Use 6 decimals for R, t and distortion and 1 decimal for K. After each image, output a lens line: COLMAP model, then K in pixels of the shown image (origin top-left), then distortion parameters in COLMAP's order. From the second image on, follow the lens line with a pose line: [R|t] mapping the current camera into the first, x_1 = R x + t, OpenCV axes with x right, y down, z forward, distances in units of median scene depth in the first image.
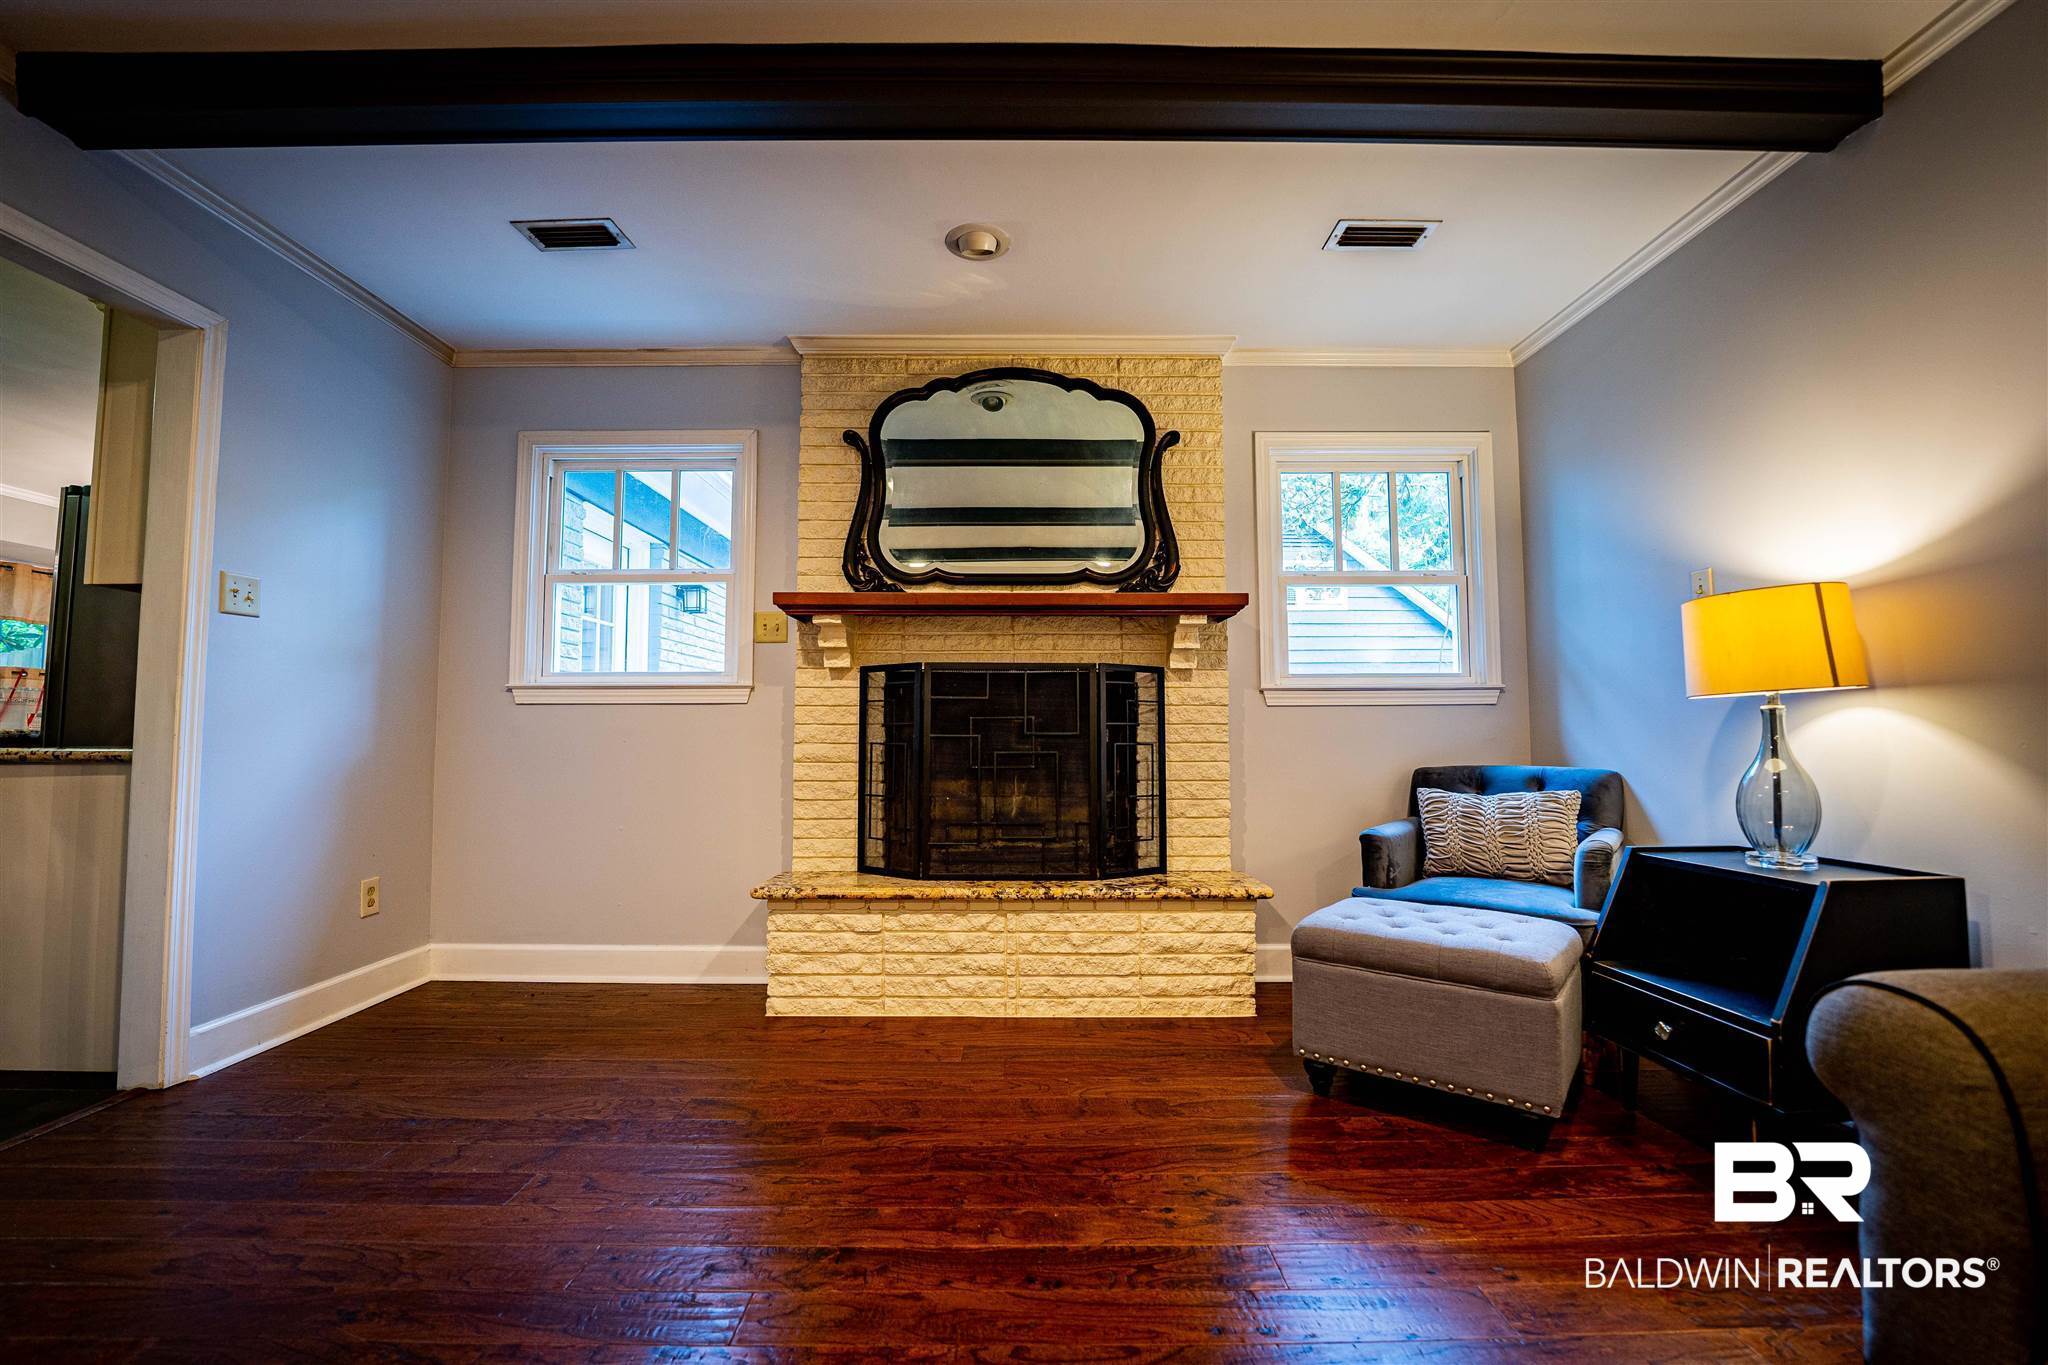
lens RADIAL K [[836.2, 0, 1024.0], [0, 836.2, 682.5], [0, 0, 1]] dist [-0.013942, 0.000011]
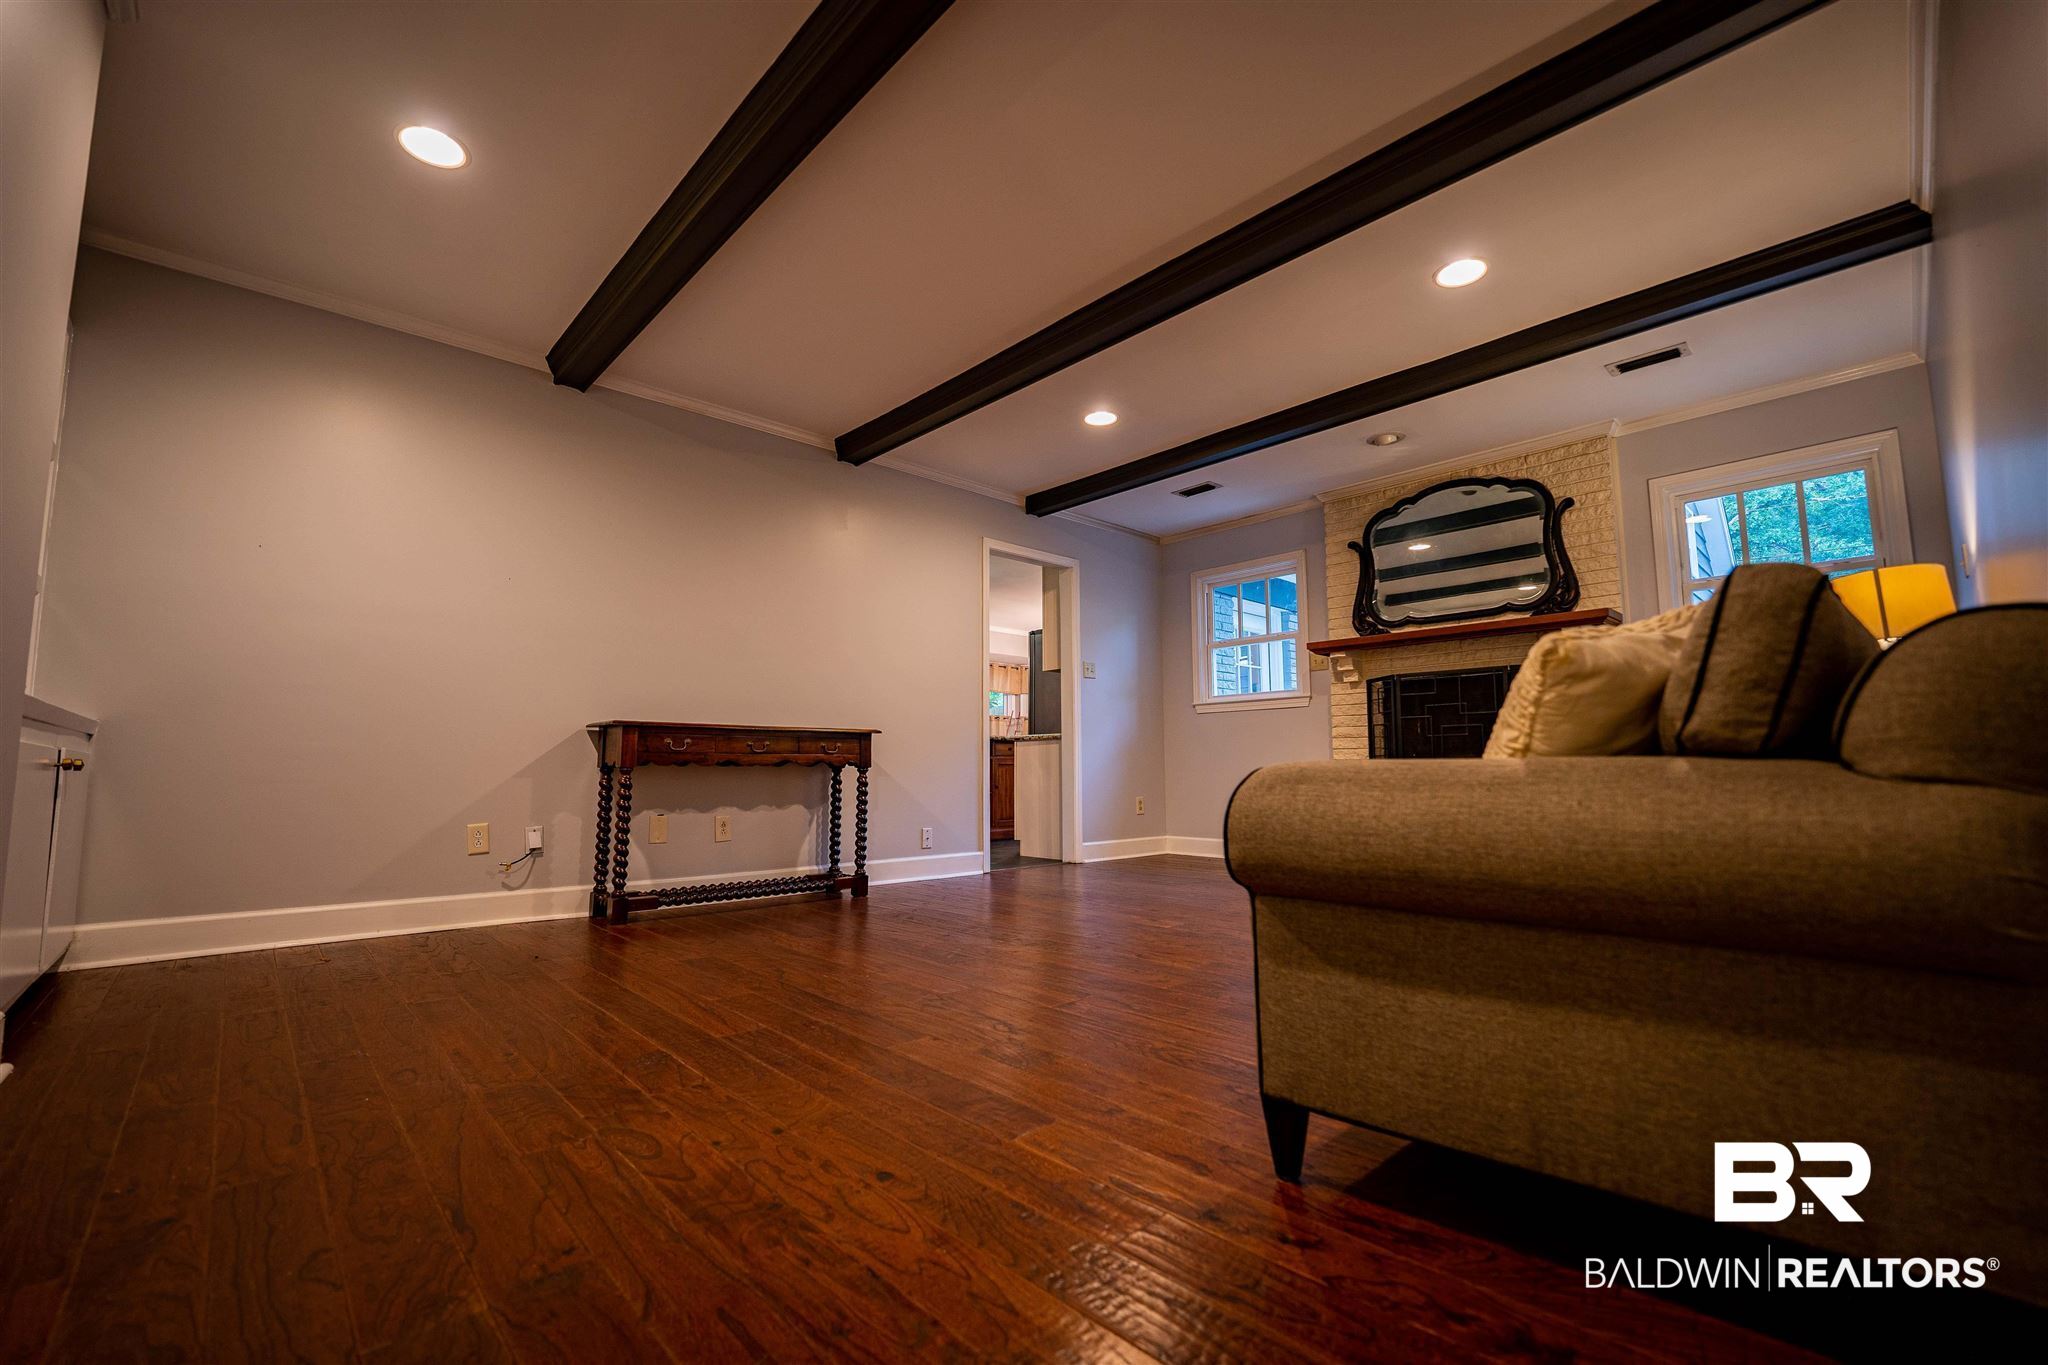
lens RADIAL K [[836.2, 0, 1024.0], [0, 836.2, 682.5], [0, 0, 1]] dist [-0.013942, 0.000011]
pose [[0.677491, -0.076316, -0.731562, 0.560064], [0.040896, 0.996973, -0.066130, 0.067919], [0.734394, 0.014884, 0.678561, -0.634558]]
